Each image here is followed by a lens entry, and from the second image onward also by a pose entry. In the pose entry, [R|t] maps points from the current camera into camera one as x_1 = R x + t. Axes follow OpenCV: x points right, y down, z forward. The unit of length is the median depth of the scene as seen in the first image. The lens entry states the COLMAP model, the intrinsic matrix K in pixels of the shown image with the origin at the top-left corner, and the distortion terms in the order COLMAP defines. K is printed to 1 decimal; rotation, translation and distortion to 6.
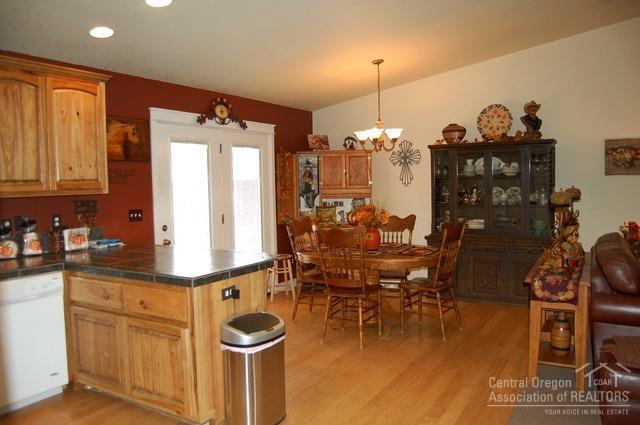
lens RADIAL K [[502.1, 0, 317.6], [0, 502.1, 214.6], [0, 0, 1]] dist [-0.089066, 0.025970]
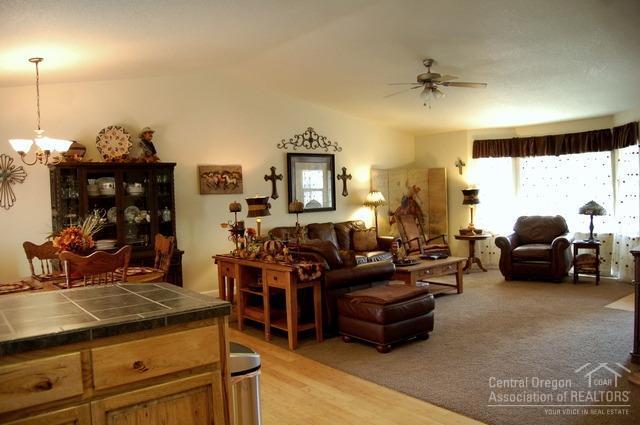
lens RADIAL K [[502.1, 0, 320.6], [0, 502.1, 212.8], [0, 0, 1]] dist [-0.089066, 0.025970]
pose [[0.347178, -0.026108, 0.937436, -0.489955], [0.086361, 0.996255, -0.004237, -0.002910], [-0.933814, 0.082429, 0.348132, 0.281366]]
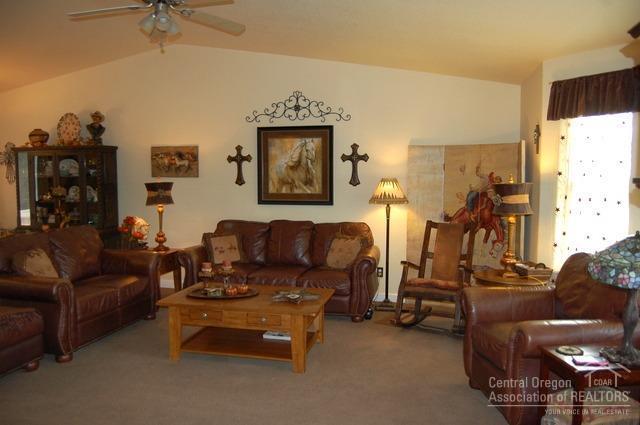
lens RADIAL K [[502.1, 0, 318.4], [0, 502.1, 210.4], [0, 0, 1]] dist [-0.089066, 0.025970]
pose [[0.955660, 0.005305, 0.294426, 0.618651], [-0.003941, 0.999979, -0.005227, 0.003895], [-0.294447, 0.003834, 0.955660, -0.254654]]
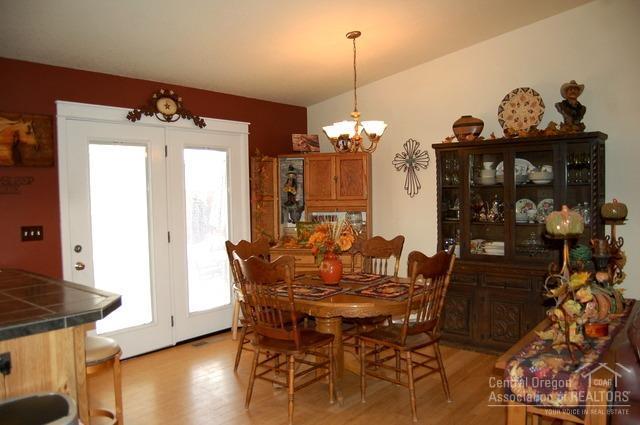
lens RADIAL K [[502.1, 0, 317.9], [0, 502.1, 213.4], [0, 0, 1]] dist [-0.089066, 0.025970]
pose [[0.987990, 0.008177, -0.154303, 0.185906], [-0.010992, 0.999788, -0.017397, -0.019200], [0.154128, 0.018885, 0.987870, 0.242772]]
